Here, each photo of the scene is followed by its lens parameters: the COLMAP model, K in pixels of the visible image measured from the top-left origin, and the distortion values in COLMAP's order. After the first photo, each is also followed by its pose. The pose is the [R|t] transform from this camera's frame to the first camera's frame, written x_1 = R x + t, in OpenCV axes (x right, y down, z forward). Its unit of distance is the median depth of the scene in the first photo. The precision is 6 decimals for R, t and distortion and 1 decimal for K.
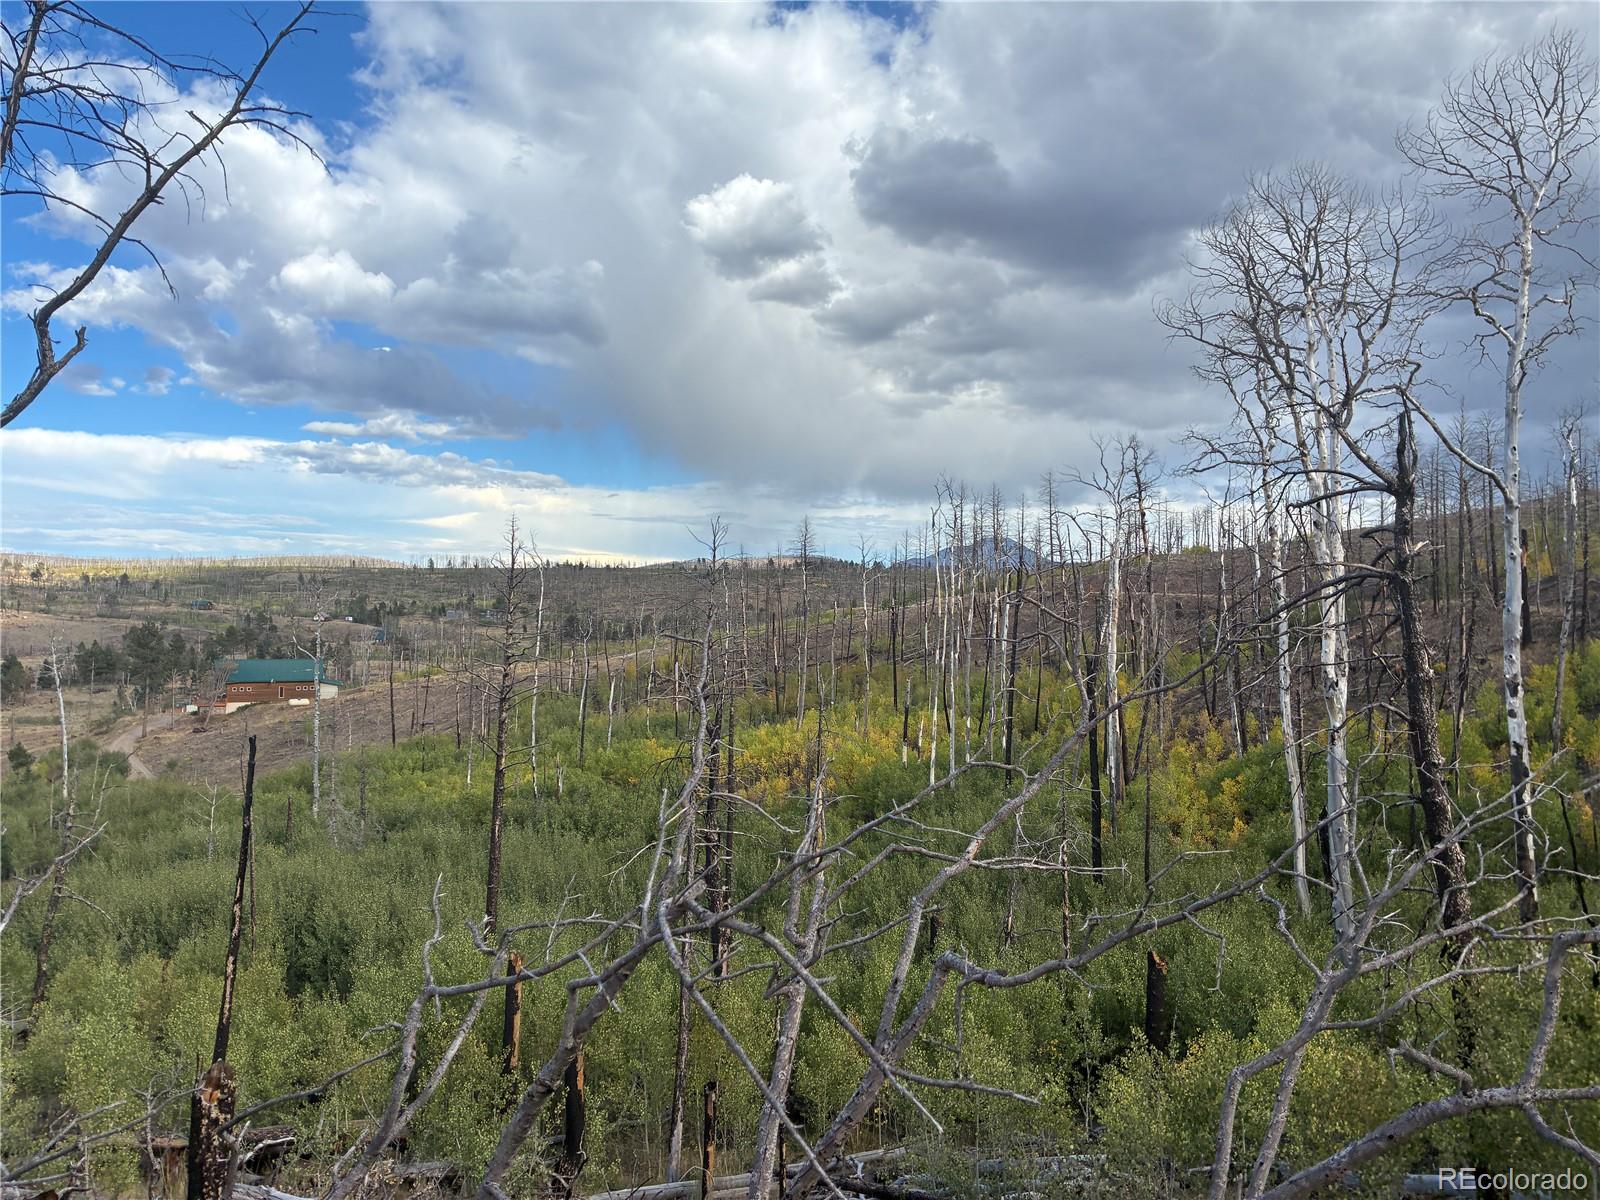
lens RADIAL K [[1191.0, 0, 819.5], [0, 1191.0, 573.9], [0, 0, 1]] dist [0.075878, -0.107456]
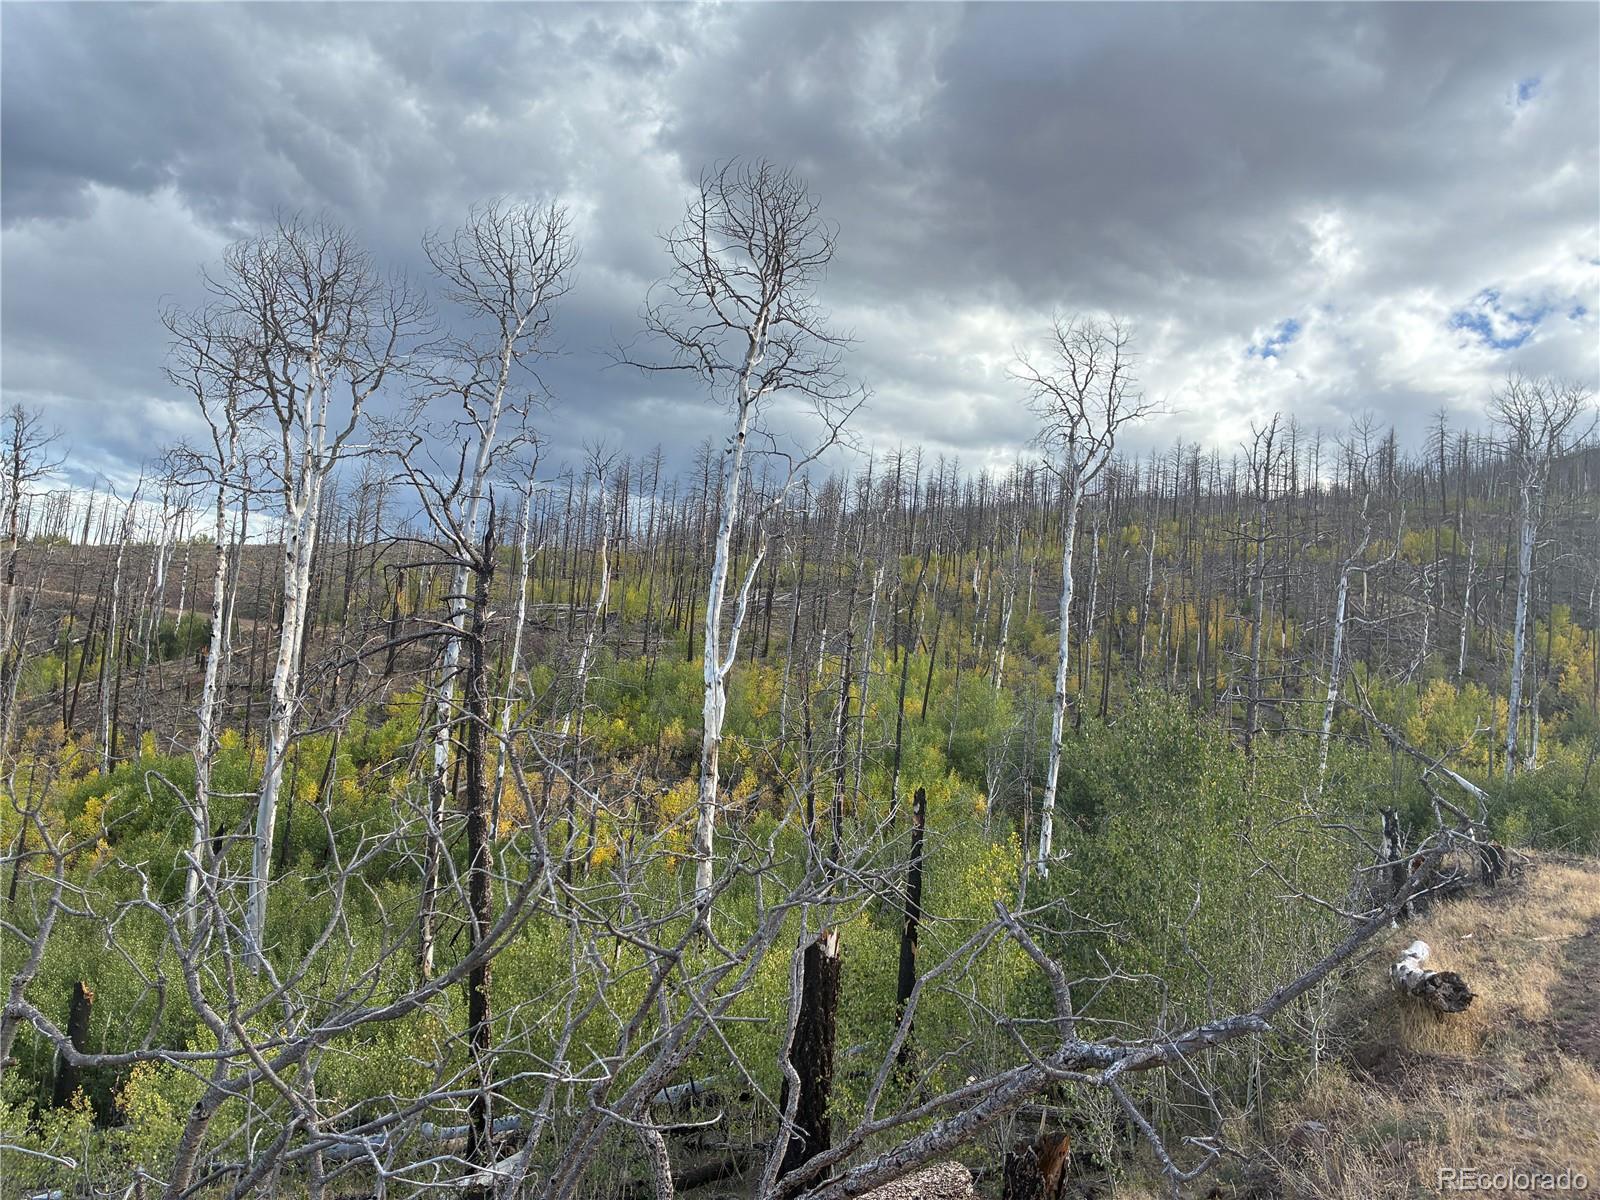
lens RADIAL K [[1191.0, 0, 819.5], [0, 1191.0, 573.9], [0, 0, 1]] dist [0.075878, -0.107456]
pose [[0.625929, 0.135671, 0.767989, -0.104787], [-0.125749, 0.989424, -0.072301, -0.007594], [-0.769676, -0.051318, 0.636369, -0.031330]]
